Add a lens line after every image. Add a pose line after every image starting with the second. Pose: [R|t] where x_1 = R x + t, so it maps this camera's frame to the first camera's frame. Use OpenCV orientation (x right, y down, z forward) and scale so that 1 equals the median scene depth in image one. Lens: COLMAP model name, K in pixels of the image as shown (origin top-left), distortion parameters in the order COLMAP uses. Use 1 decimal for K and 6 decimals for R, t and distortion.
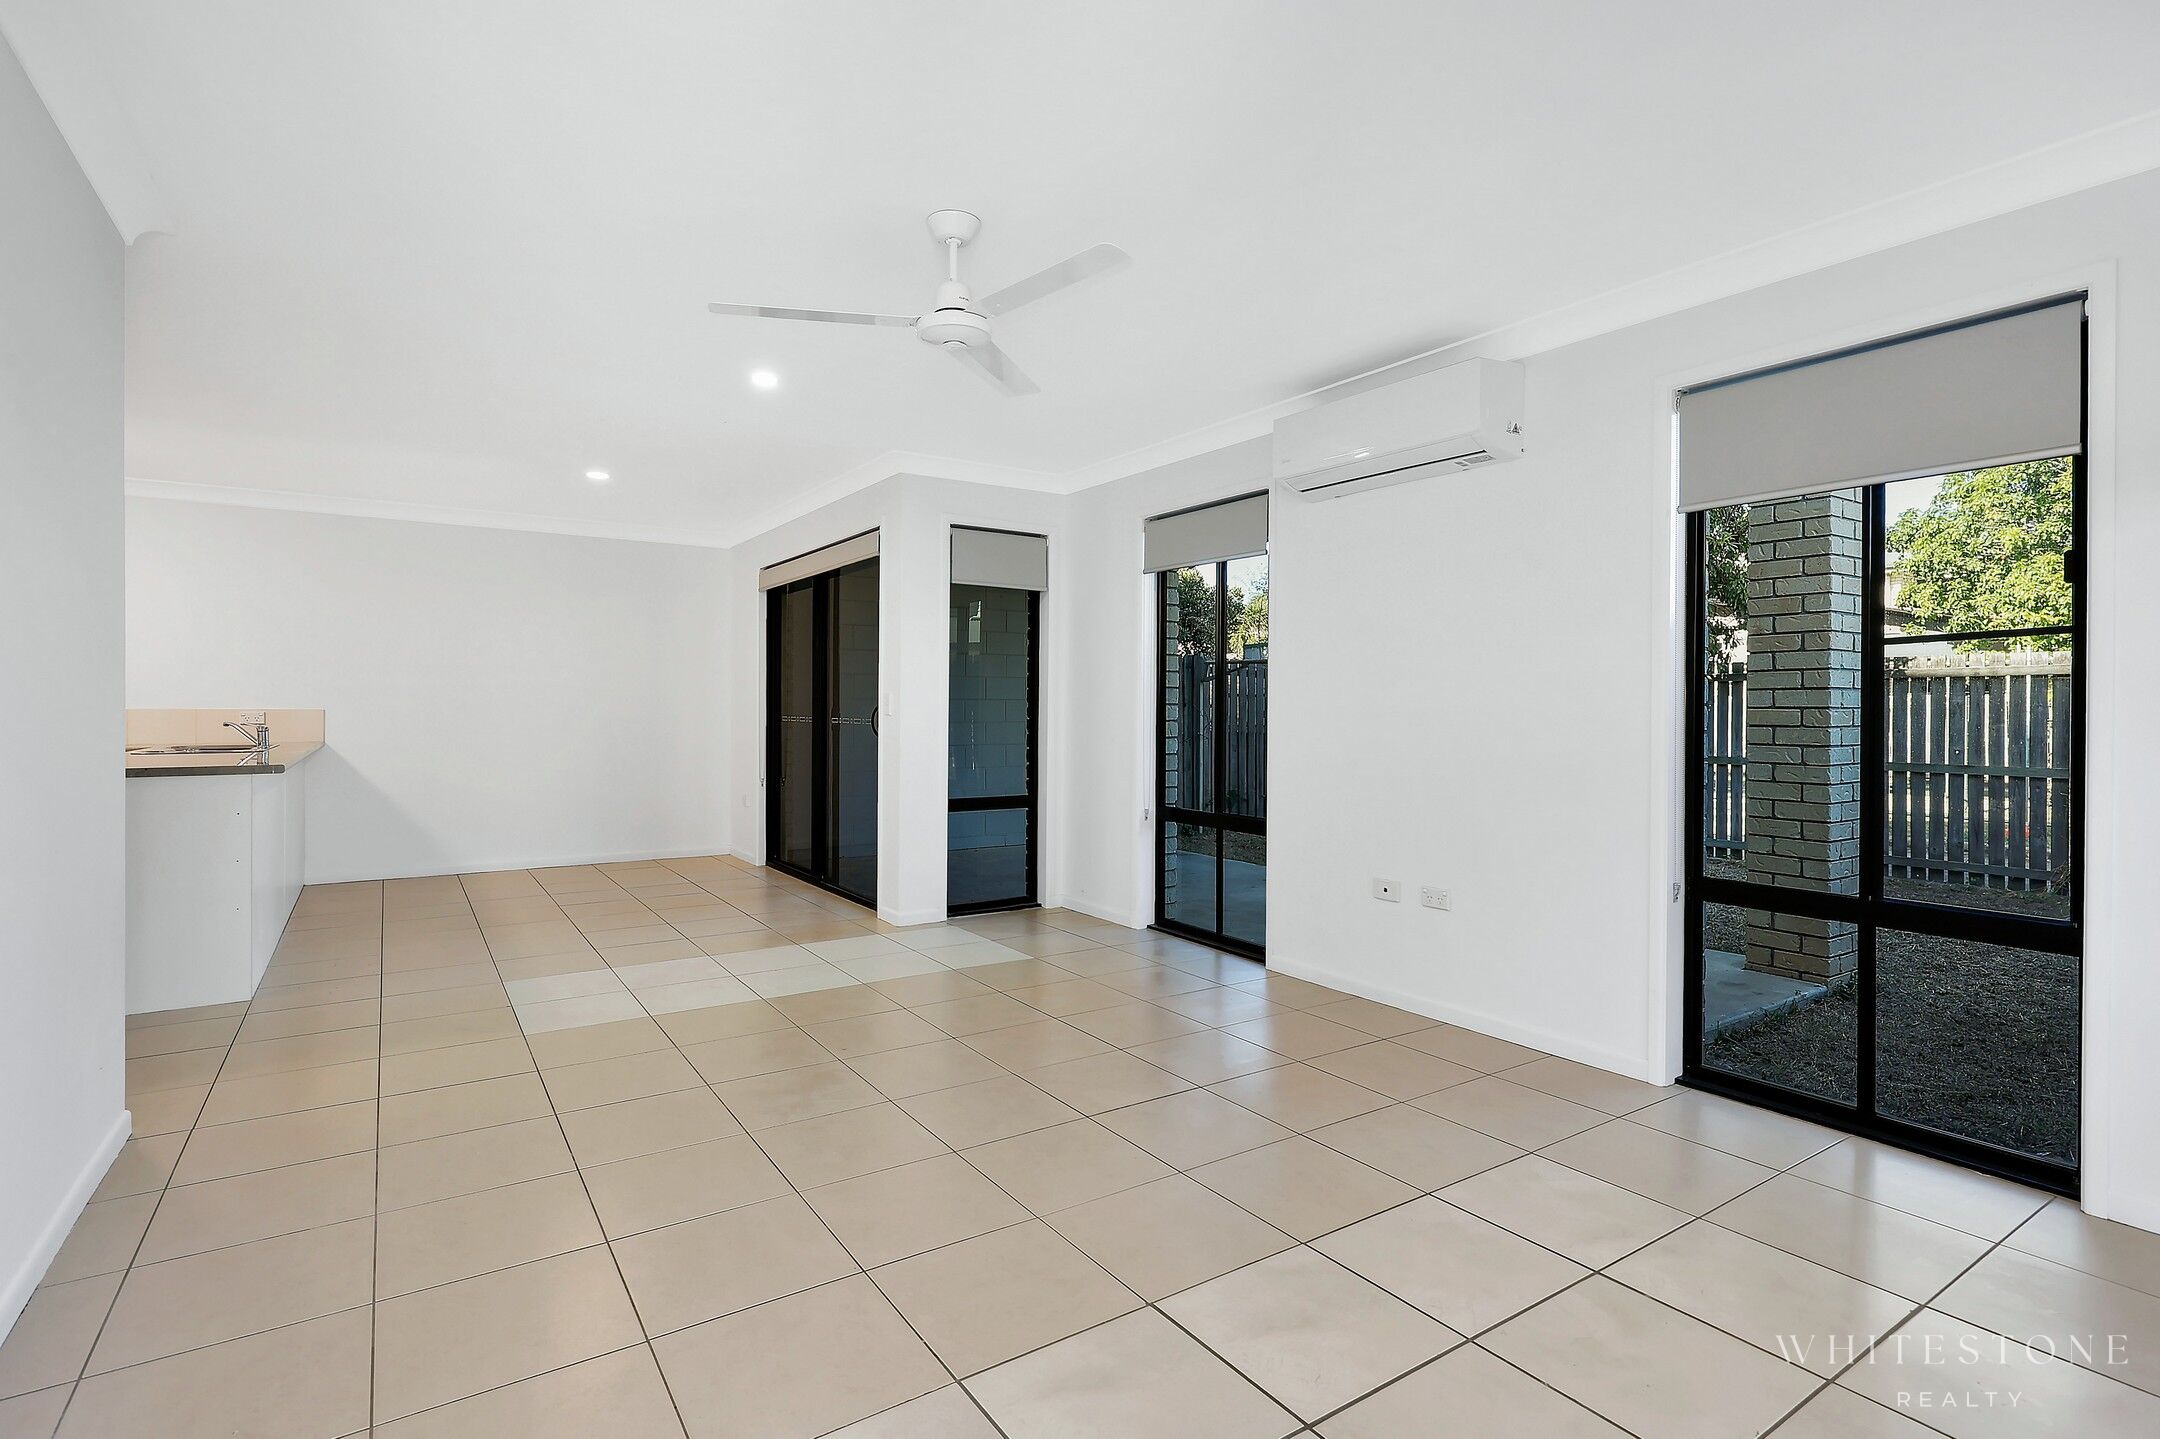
lens RADIAL K [[1024.7, 0, 1086.2], [0, 1024.7, 710.8], [0, 0, 1]] dist [-0.001209, -0.000388]
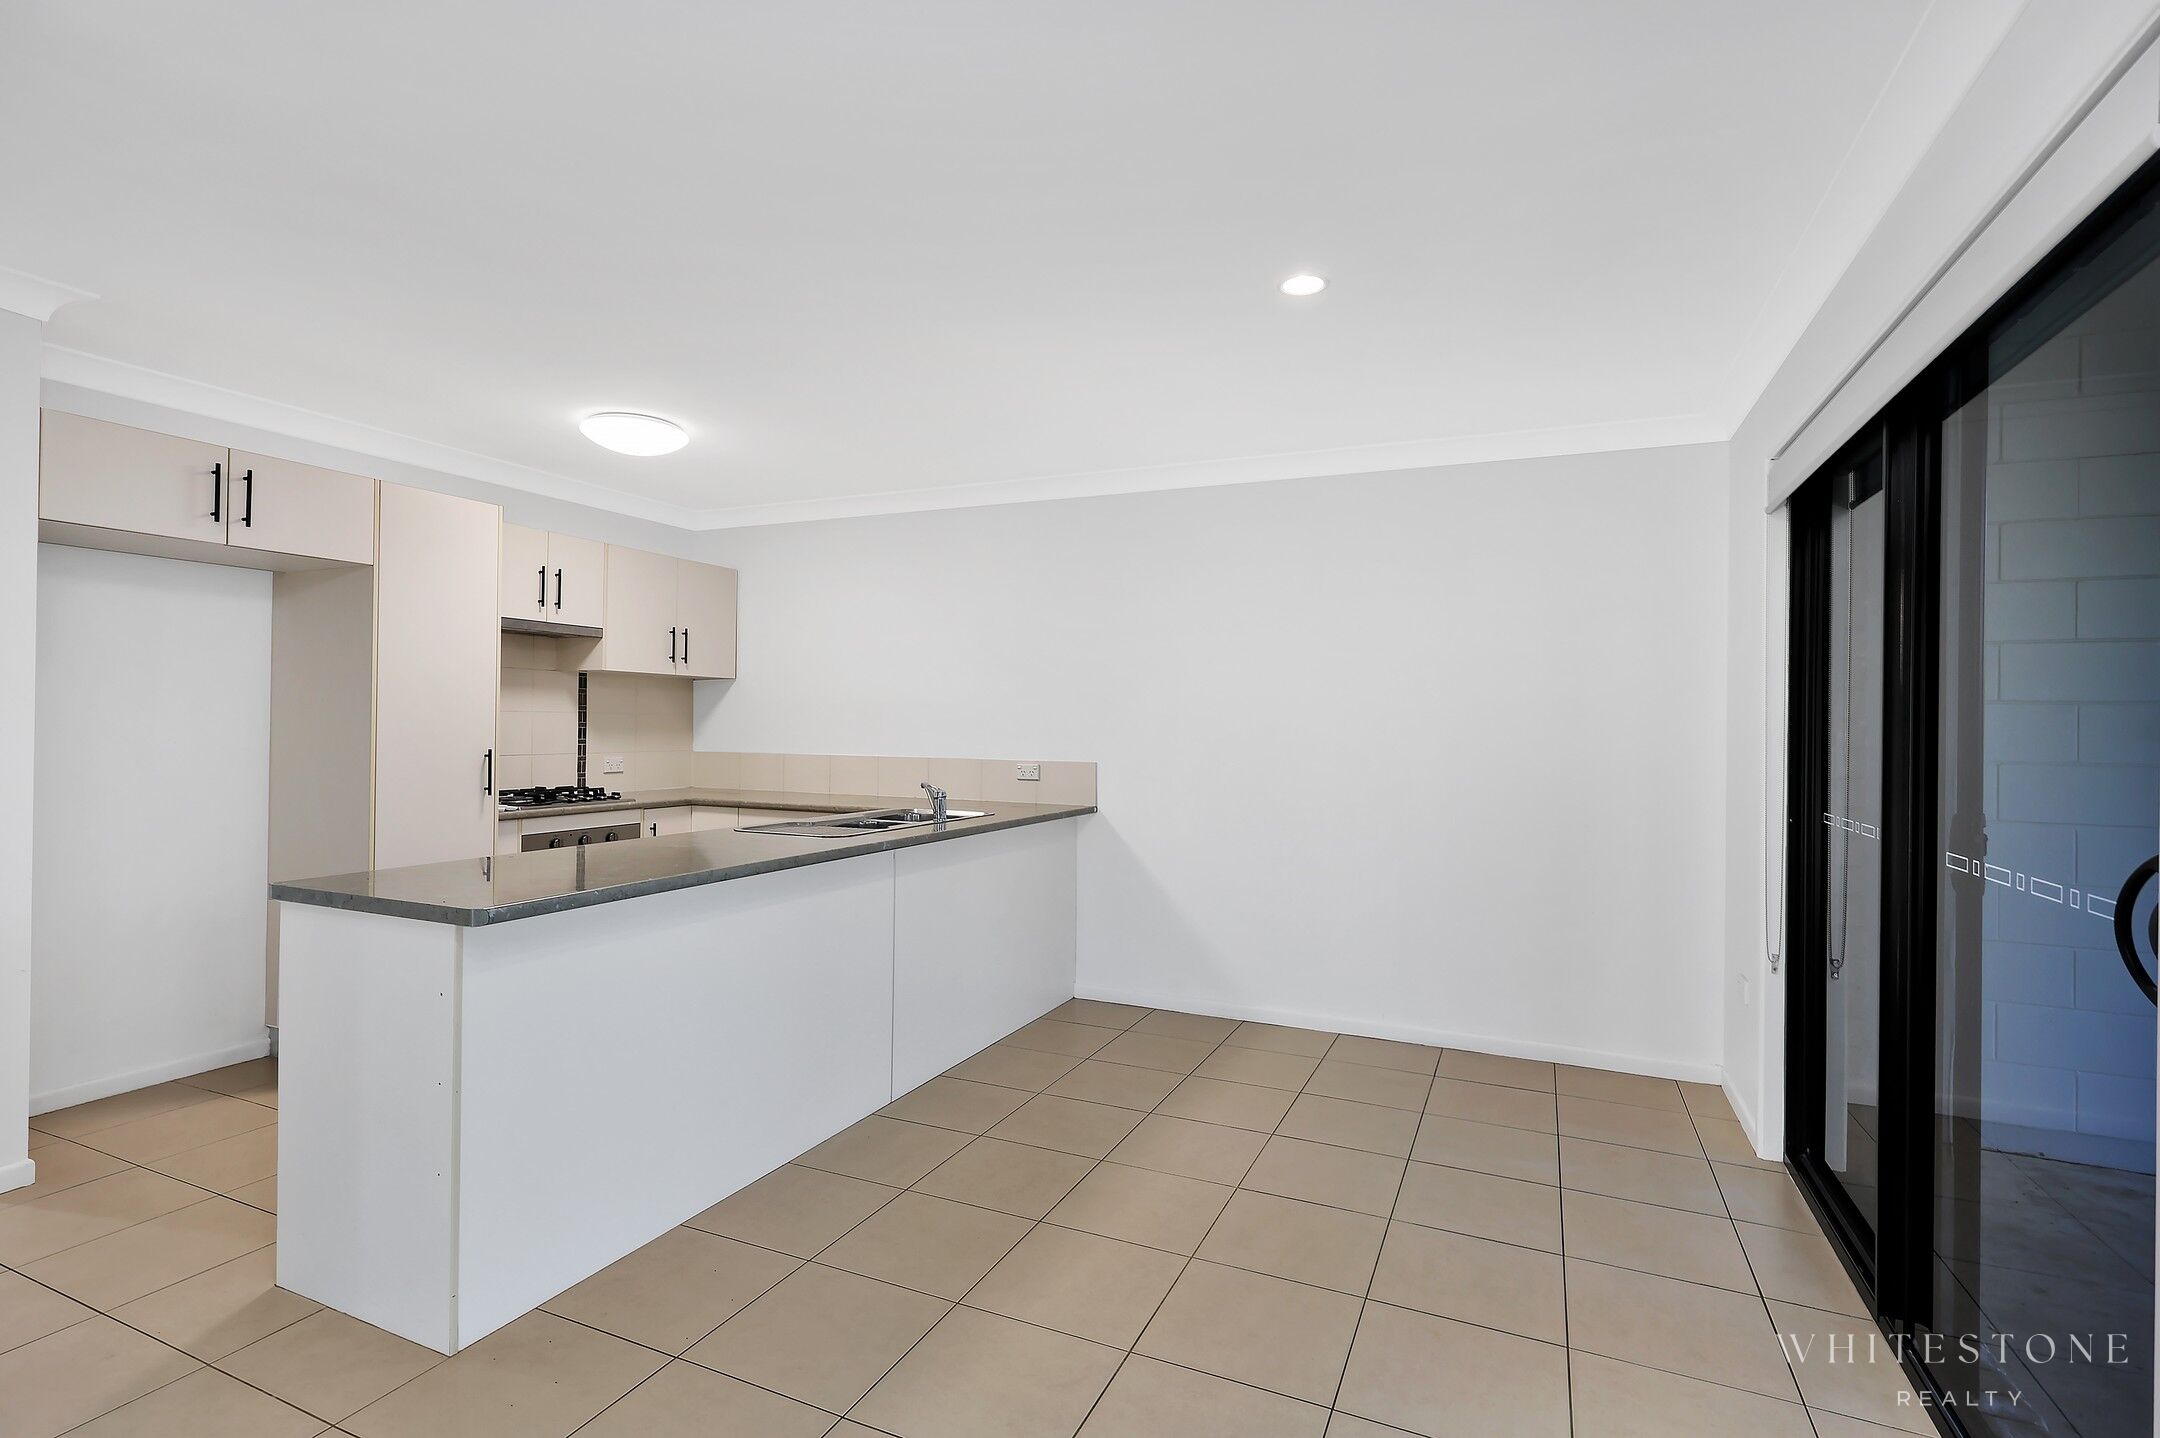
lens RADIAL K [[1024.7, 0, 1088.4], [0, 1024.7, 710.9], [0, 0, 1]] dist [-0.001209, -0.000388]
pose [[0.526508, -0.015490, -0.850029, -0.140212], [-0.005674, 0.999748, -0.021732, -0.025640], [0.850152, 0.016265, 0.526287, 0.684655]]
